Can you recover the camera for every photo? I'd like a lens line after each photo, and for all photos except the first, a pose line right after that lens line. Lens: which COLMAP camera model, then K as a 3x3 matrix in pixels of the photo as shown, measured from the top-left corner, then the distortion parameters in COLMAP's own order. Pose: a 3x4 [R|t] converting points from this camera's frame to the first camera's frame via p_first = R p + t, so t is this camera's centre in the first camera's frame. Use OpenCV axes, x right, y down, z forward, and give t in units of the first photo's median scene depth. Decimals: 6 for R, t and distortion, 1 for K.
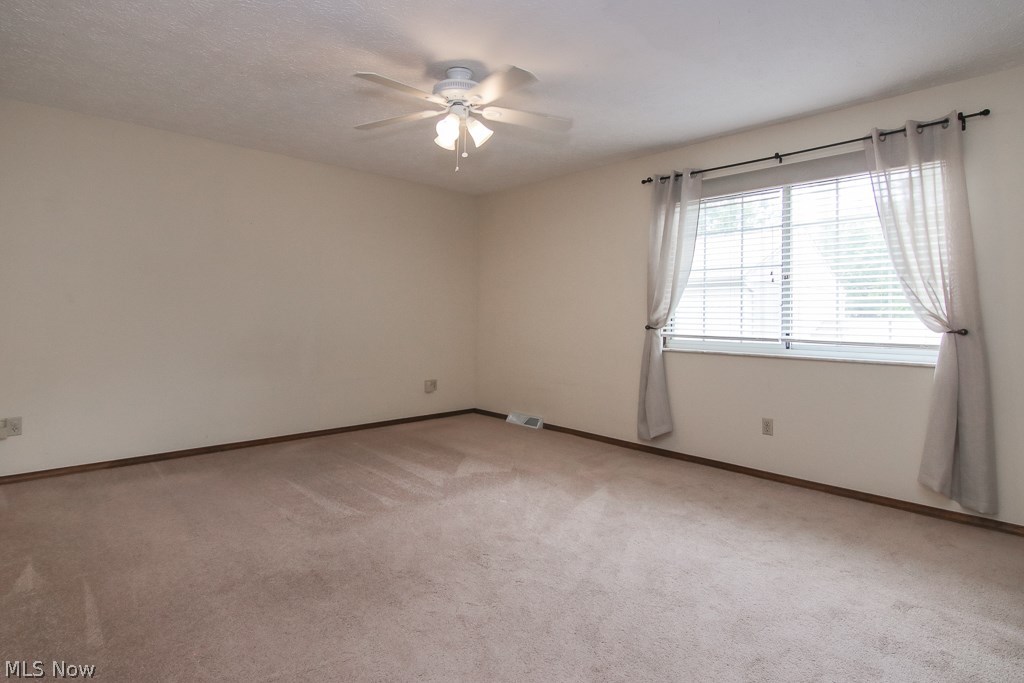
lens RADIAL K [[530.5, 0, 511.5], [0, 530.5, 289.7], [0, 0, 1]] dist [-0.000649, -0.000647]
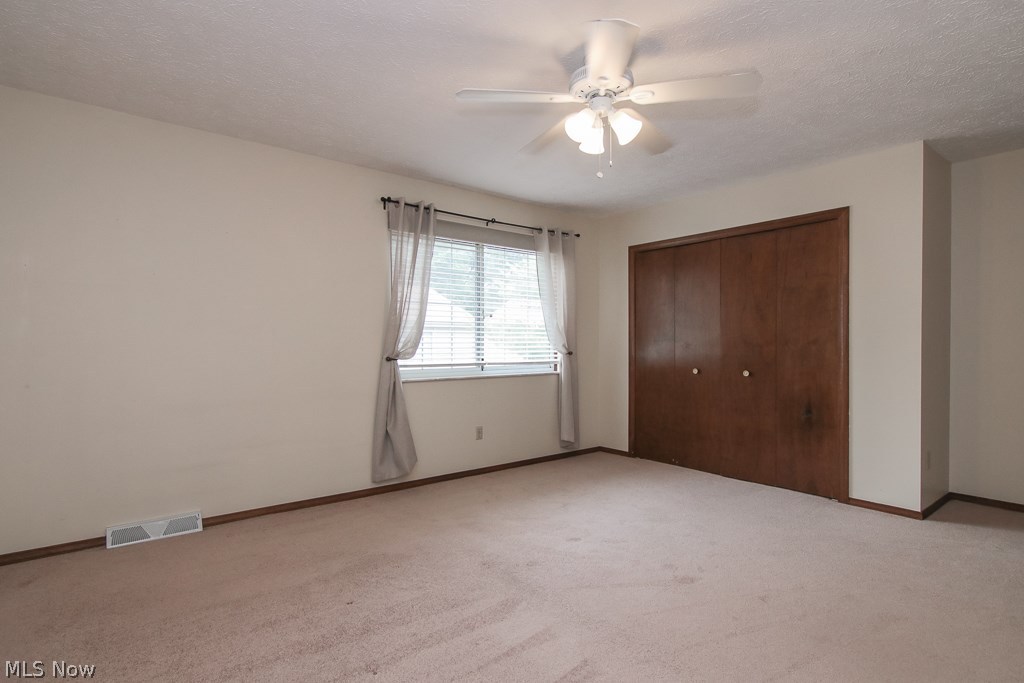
lens RADIAL K [[526.4, 0, 509.6], [0, 526.4, 342.0], [0, 0, 1]] dist [0.003446, -0.001218]
pose [[0.073068, -0.000168, 0.997327, -0.723954], [-0.037987, 0.999274, 0.002952, 0.033756], [-0.996603, -0.038101, 0.073008, 0.804150]]
